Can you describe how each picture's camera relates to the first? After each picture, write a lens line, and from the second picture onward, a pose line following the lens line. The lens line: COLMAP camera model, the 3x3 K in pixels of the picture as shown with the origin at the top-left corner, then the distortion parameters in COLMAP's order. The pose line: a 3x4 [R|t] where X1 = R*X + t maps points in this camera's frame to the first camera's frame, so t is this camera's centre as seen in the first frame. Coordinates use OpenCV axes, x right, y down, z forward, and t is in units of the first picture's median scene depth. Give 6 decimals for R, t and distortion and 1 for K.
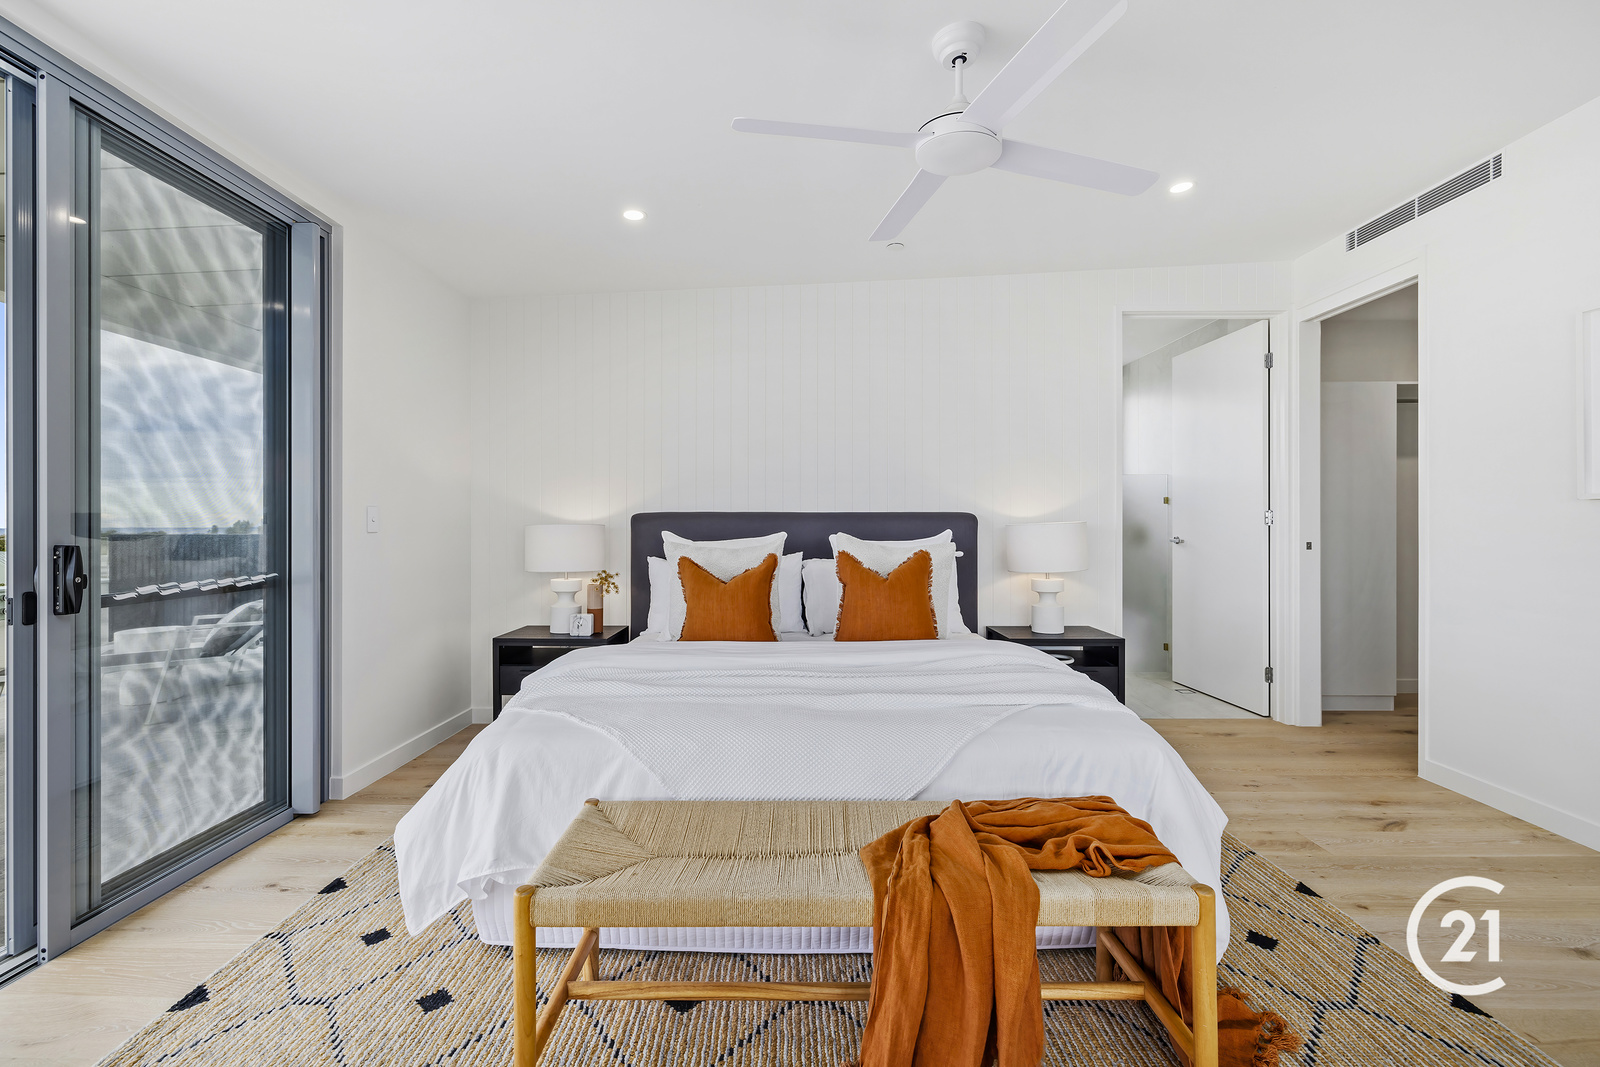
lens RADIAL K [[680.5, 0, 795.9], [0, 680.5, 529.4], [0, 0, 1]] dist [-0.003313, -0.000410]
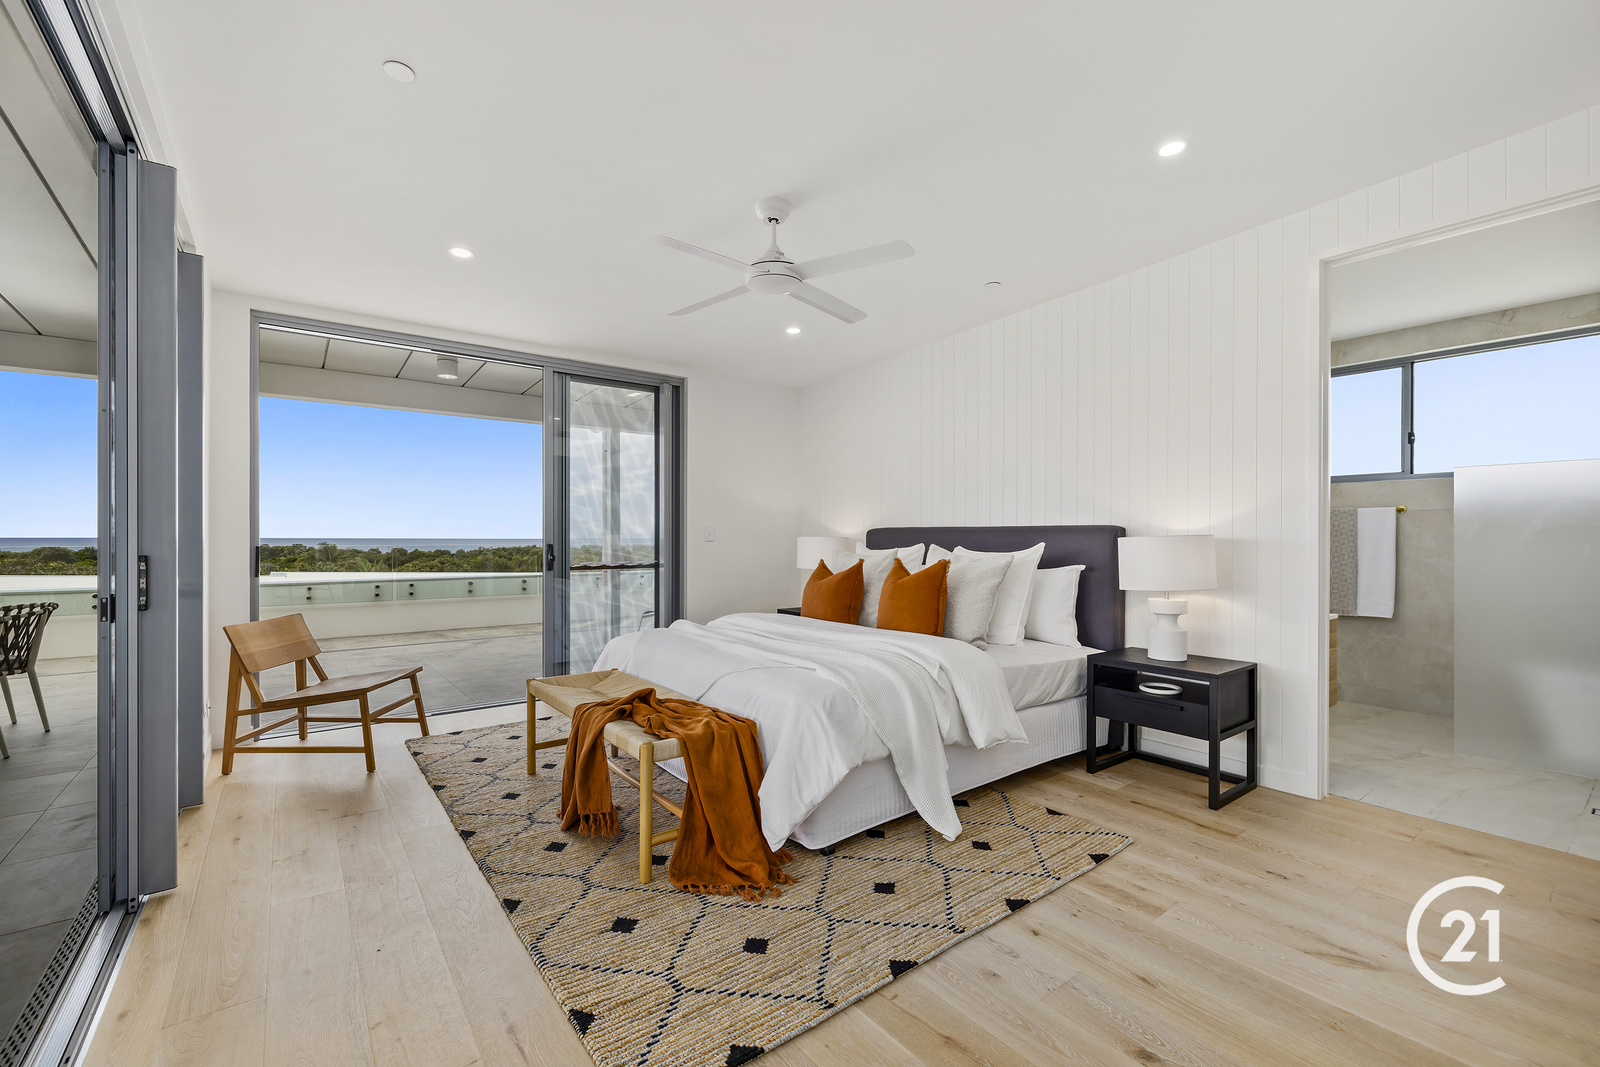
lens RADIAL K [[680.5, 0, 798.9], [0, 680.5, 536.4], [0, 0, 1]] dist [-0.003313, -0.000410]
pose [[0.615295, -0.002660, -0.788292, 0.995981], [-0.007756, 0.999925, -0.009428, 0.004465], [0.788258, 0.011915, 0.615229, 0.097429]]
